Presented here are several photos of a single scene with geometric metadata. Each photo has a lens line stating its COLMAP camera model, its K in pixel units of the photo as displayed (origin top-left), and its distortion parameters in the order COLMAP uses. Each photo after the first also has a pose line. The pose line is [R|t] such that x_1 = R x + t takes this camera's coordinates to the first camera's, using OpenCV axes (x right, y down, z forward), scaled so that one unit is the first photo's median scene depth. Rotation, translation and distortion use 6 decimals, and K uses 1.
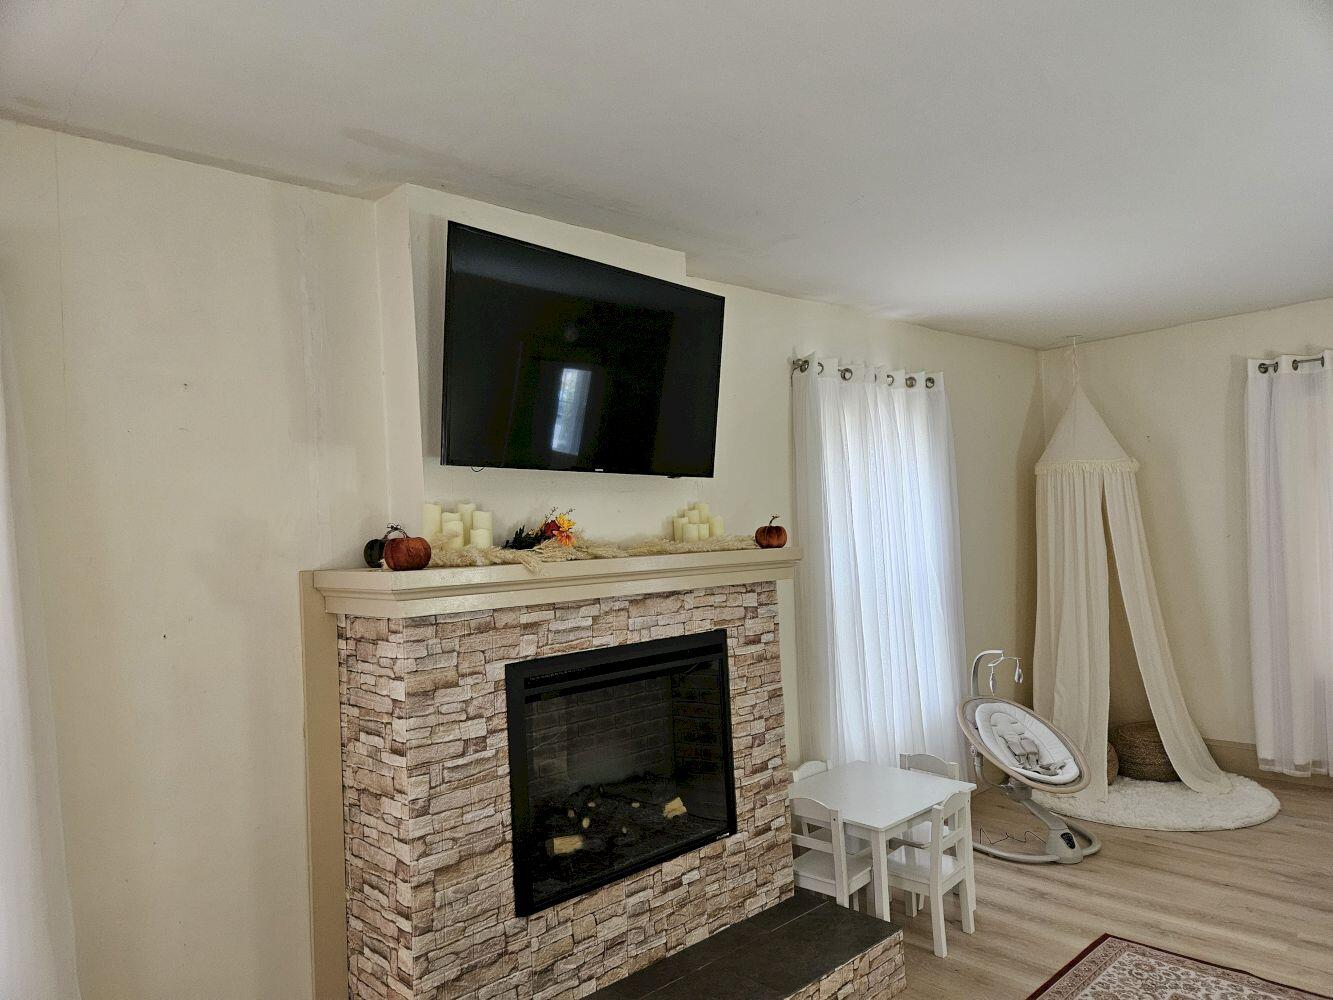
lens RADIAL K [[911.6, 0, 665.1], [0, 911.6, 517.4], [0, 0, 1]] dist [0.094646, -0.088768]
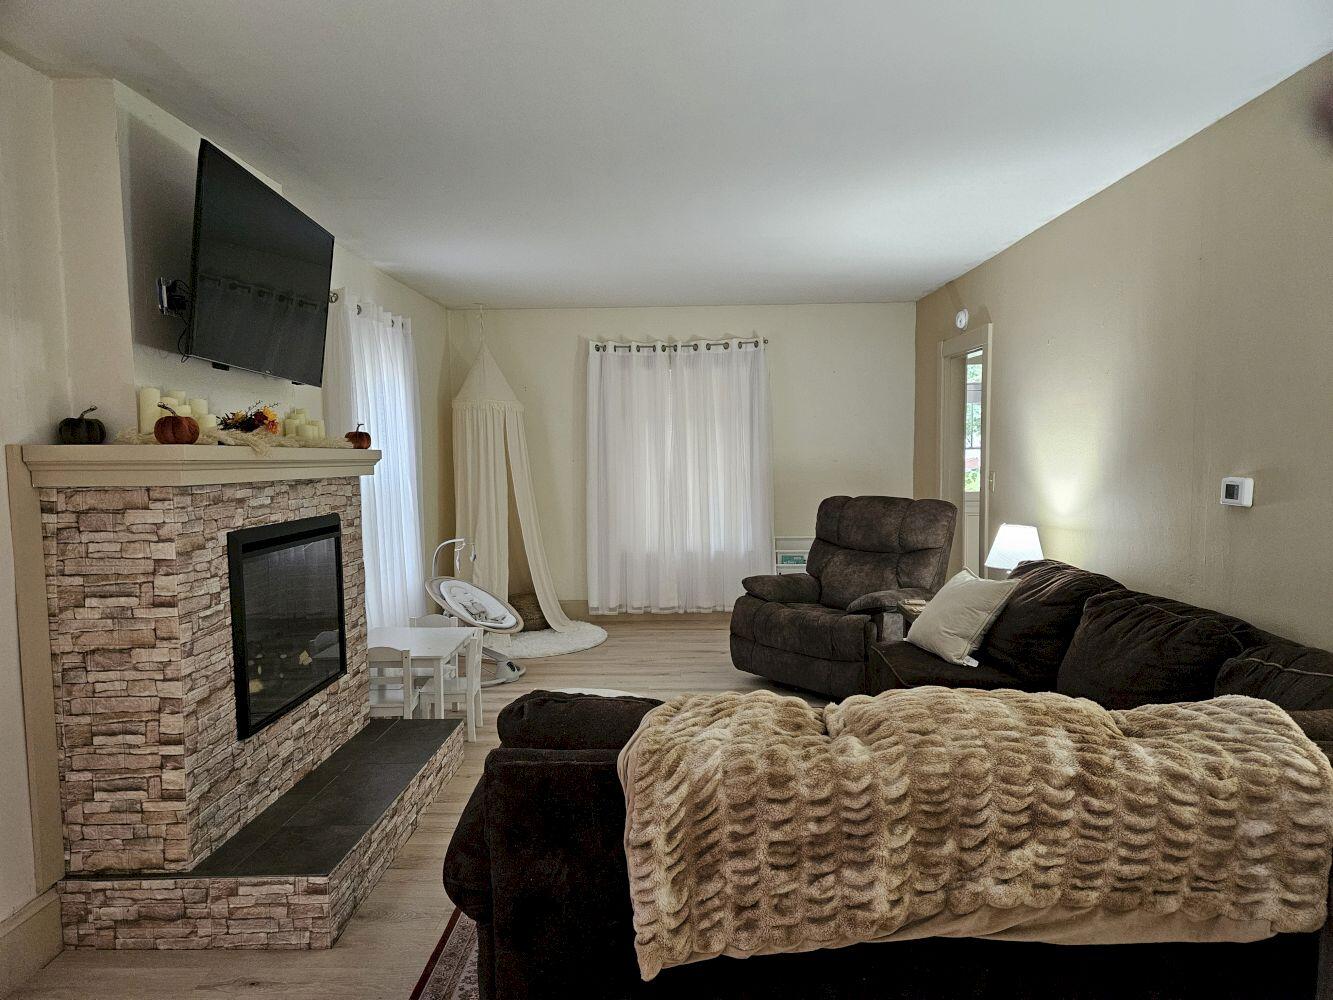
lens RADIAL K [[911.6, 0, 665.1], [0, 911.6, 517.4], [0, 0, 1]] dist [0.094646, -0.088768]
pose [[0.703141, -0.015326, 0.710885, -0.577496], [-0.028100, 0.998388, 0.049319, 0.062825], [-0.710495, -0.054654, 0.701577, -0.204925]]
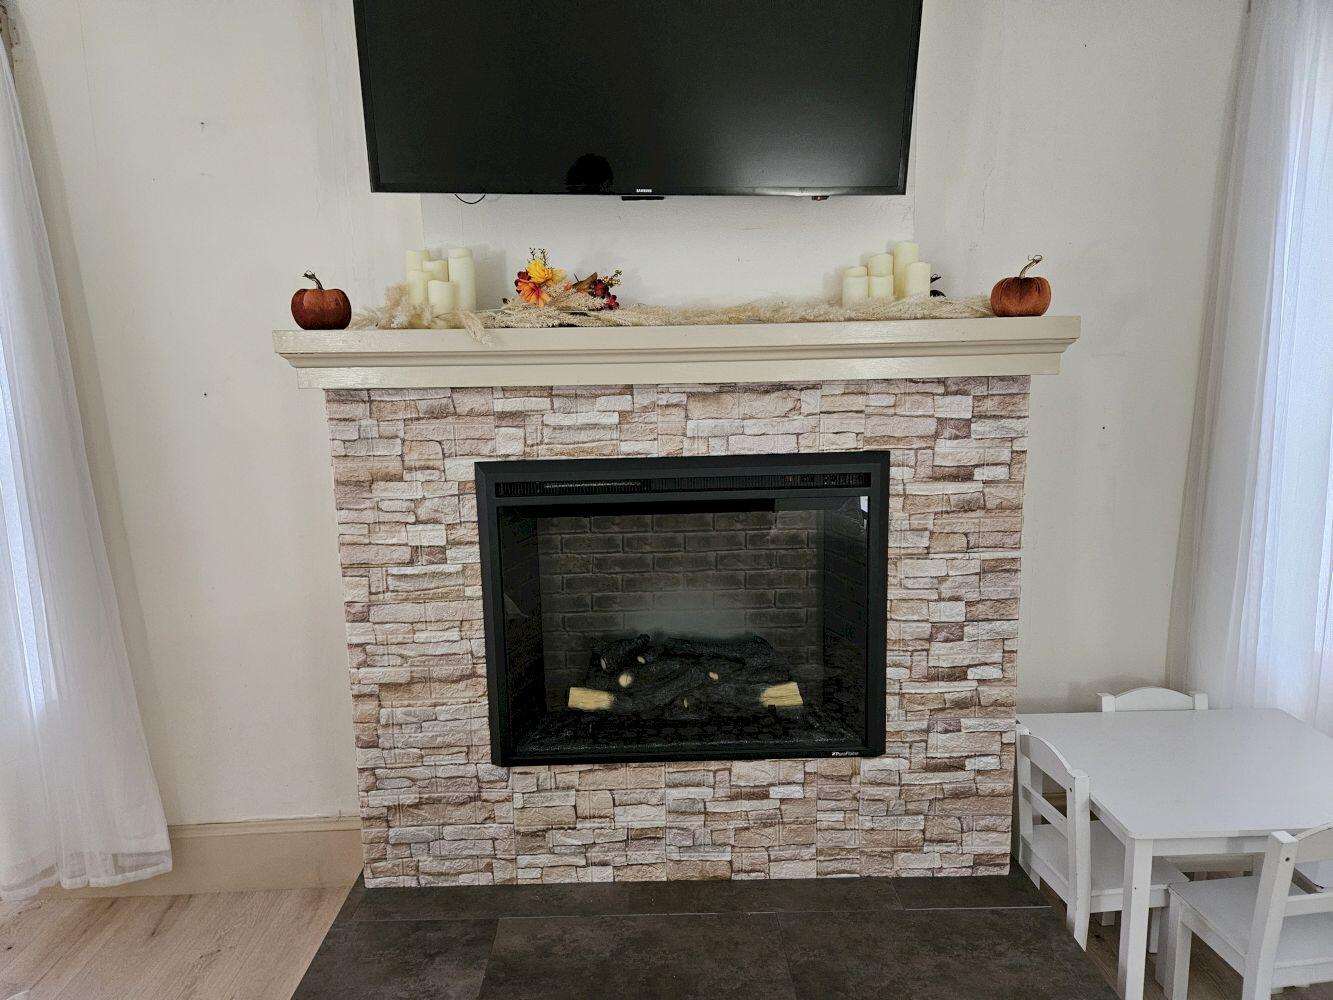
lens RADIAL K [[911.6, 0, 665.1], [0, 911.6, 517.4], [0, 0, 1]] dist [0.094646, -0.088768]
pose [[0.731633, 0.147631, -0.665521, 0.432517], [0.001077, 0.976017, 0.217691, 0.035299], [0.681698, -0.159987, 0.713927, 0.512546]]
